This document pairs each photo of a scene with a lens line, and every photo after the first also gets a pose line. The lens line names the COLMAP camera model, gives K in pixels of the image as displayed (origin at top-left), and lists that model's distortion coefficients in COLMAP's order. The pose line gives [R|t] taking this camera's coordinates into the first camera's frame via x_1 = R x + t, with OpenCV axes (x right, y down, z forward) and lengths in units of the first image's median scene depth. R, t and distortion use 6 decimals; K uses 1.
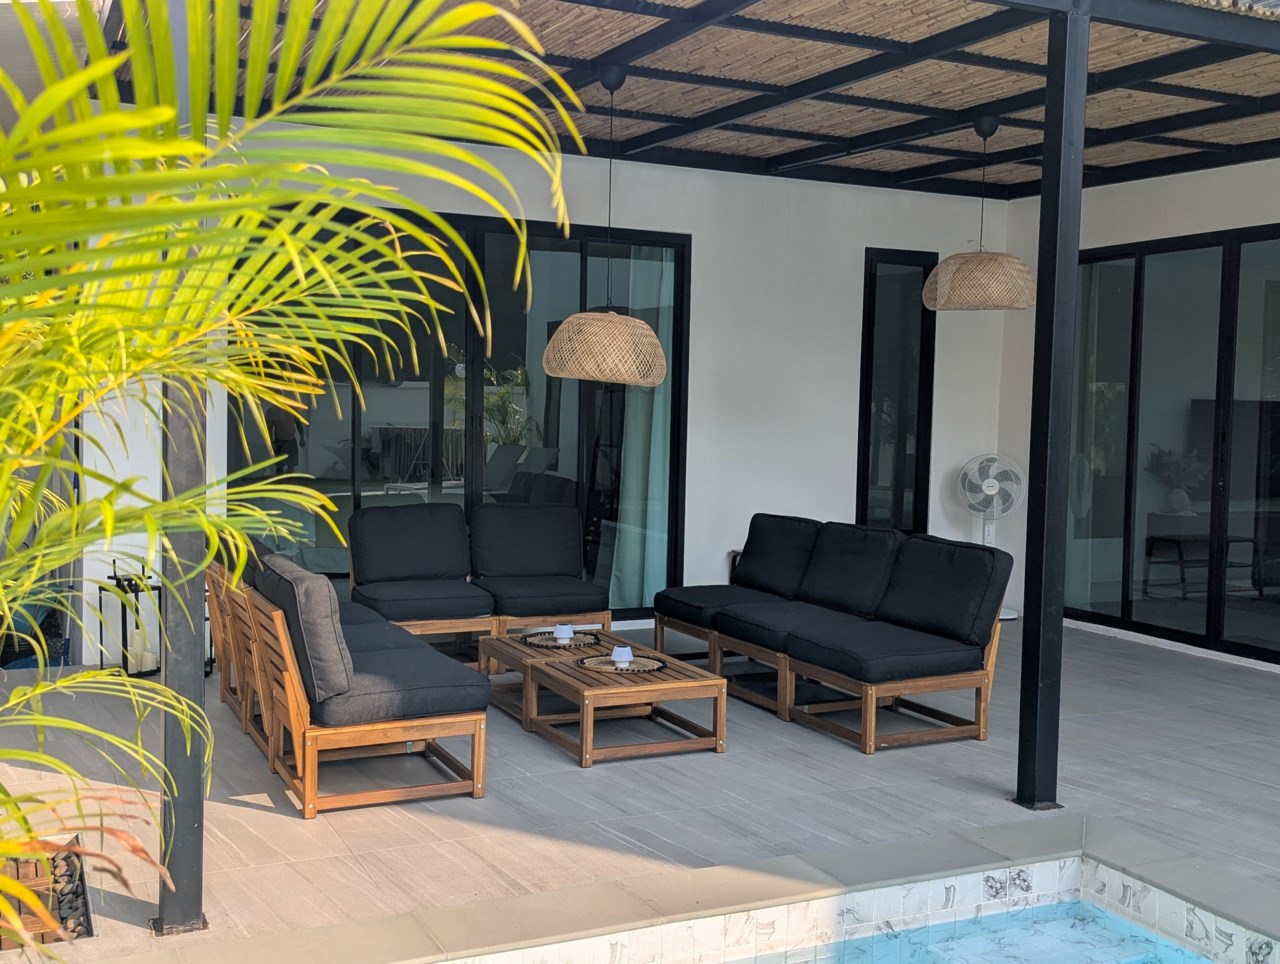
lens RADIAL K [[1325.7, 0, 640.0], [0, 1325.7, 482.0], [0, 0, 1]] dist [0.105708, -0.150411]
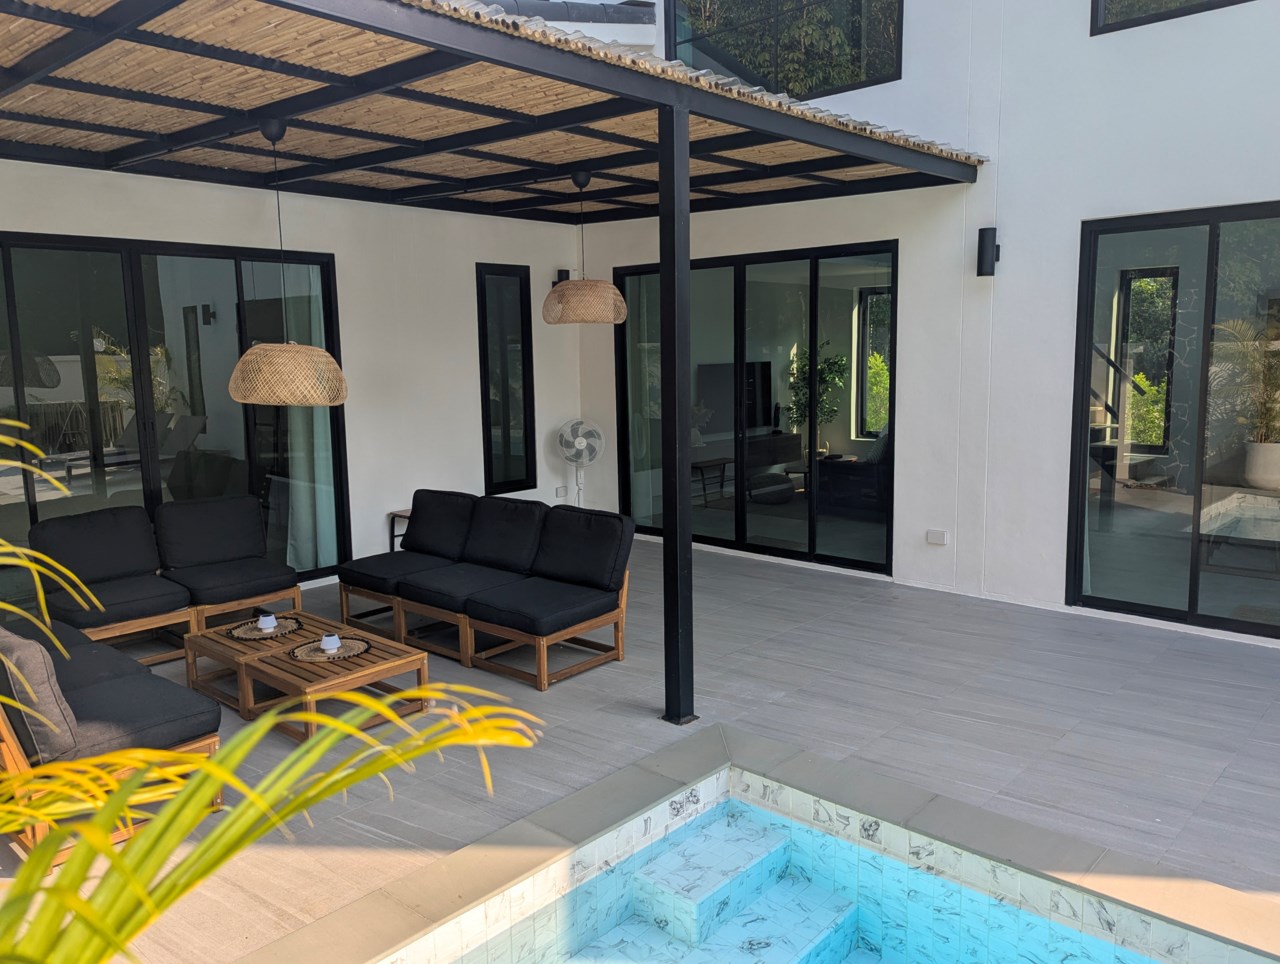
lens RADIAL K [[954.6, 0, 640.4], [0, 954.6, 473.5], [0, 0, 1]] dist [0.062857, -0.061070]
pose [[0.926842, -0.085804, 0.365515, -0.060419], [0.057718, 0.994525, 0.087107, -0.077998], [-0.370988, -0.059638, 0.926721, 0.141286]]
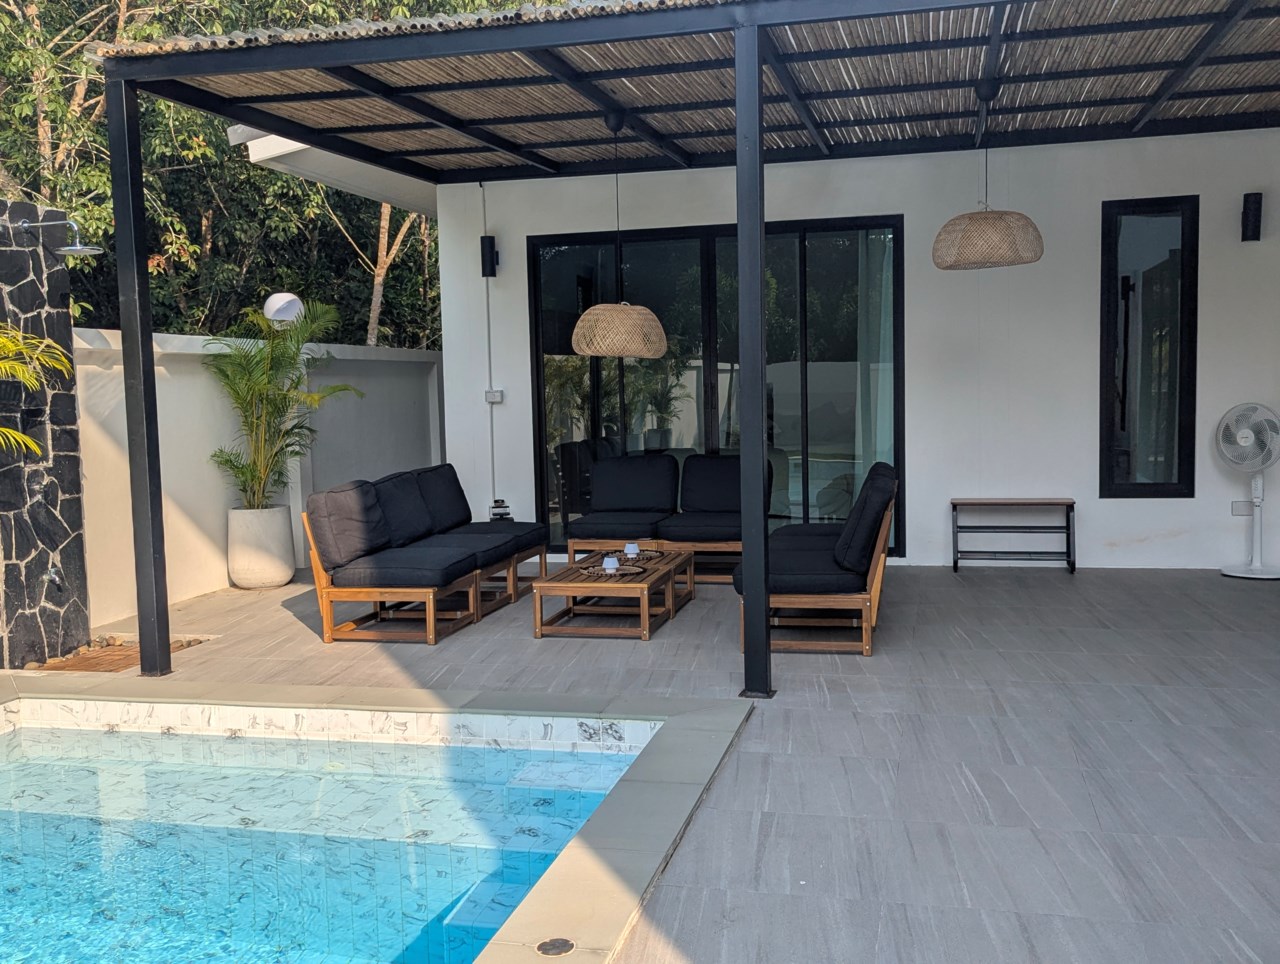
lens RADIAL K [[1247.8, 0, 658.7], [0, 1247.8, 482.9], [0, 0, 1]] dist [0.073189, -0.019205]
pose [[0.771632, 0.009425, -0.635999, 0.857626], [0.002670, 0.999833, 0.018057, 0.029980], [0.636063, -0.015632, 0.771479, 0.085971]]
